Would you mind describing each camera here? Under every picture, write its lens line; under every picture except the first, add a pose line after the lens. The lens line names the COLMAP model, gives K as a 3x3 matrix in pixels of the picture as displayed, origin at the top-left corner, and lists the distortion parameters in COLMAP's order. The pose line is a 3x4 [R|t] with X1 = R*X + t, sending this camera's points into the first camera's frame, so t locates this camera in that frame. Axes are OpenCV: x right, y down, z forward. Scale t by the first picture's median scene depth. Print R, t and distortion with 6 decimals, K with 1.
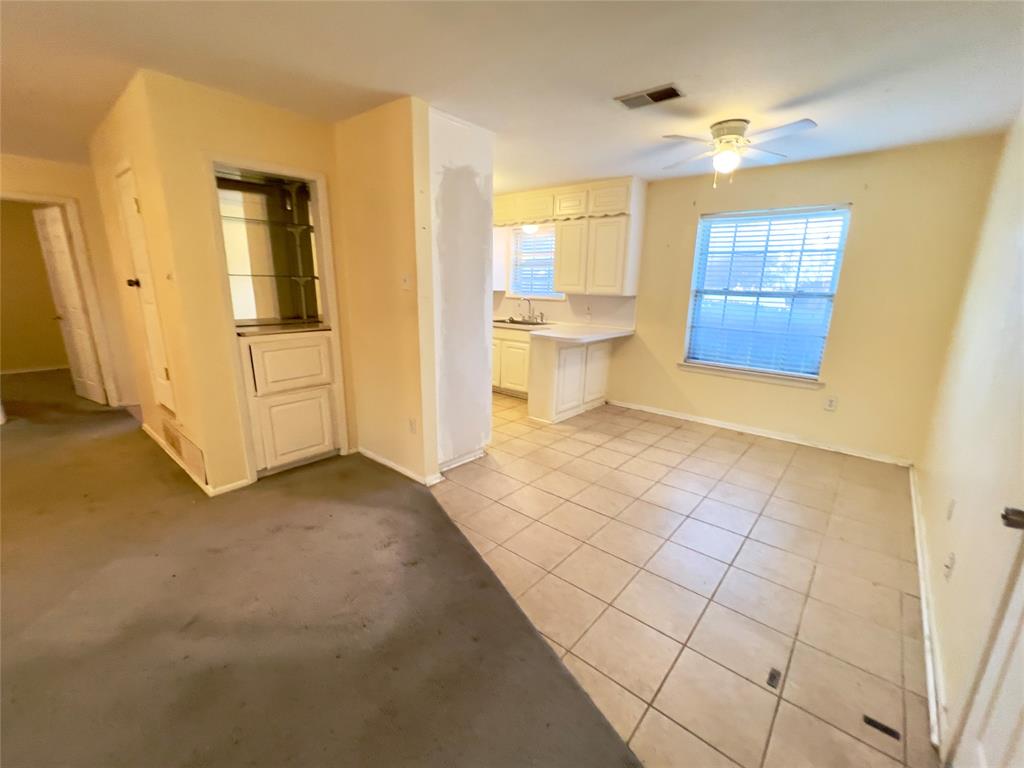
lens RADIAL K [[423.0, 0, 512.0], [0, 423.0, 384.0], [0, 0, 1]] dist [-0.000145, -0.000007]
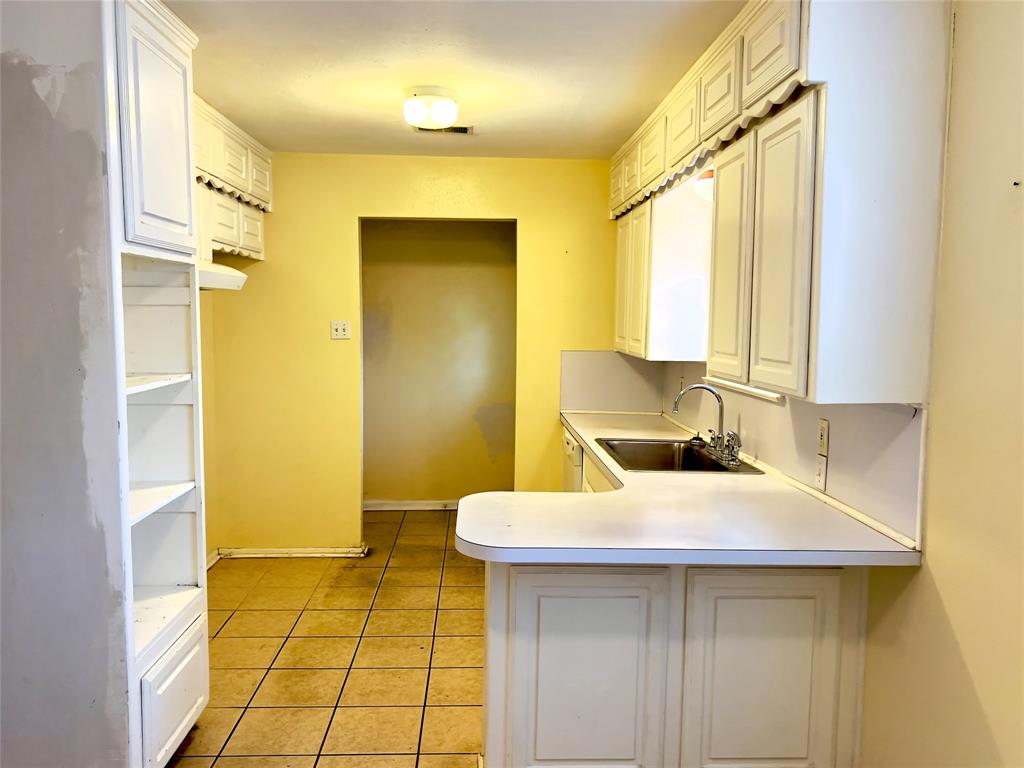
lens RADIAL K [[797.9, 0, 512.0], [0, 797.9, 384.0], [0, 0, 1]] dist [0.001684, 0.000981]
pose [[0.686608, 0.054635, -0.724972, 0.452293], [-0.174097, 0.980516, -0.090991, -0.138218], [0.705875, 0.188690, 0.682742, 0.523458]]
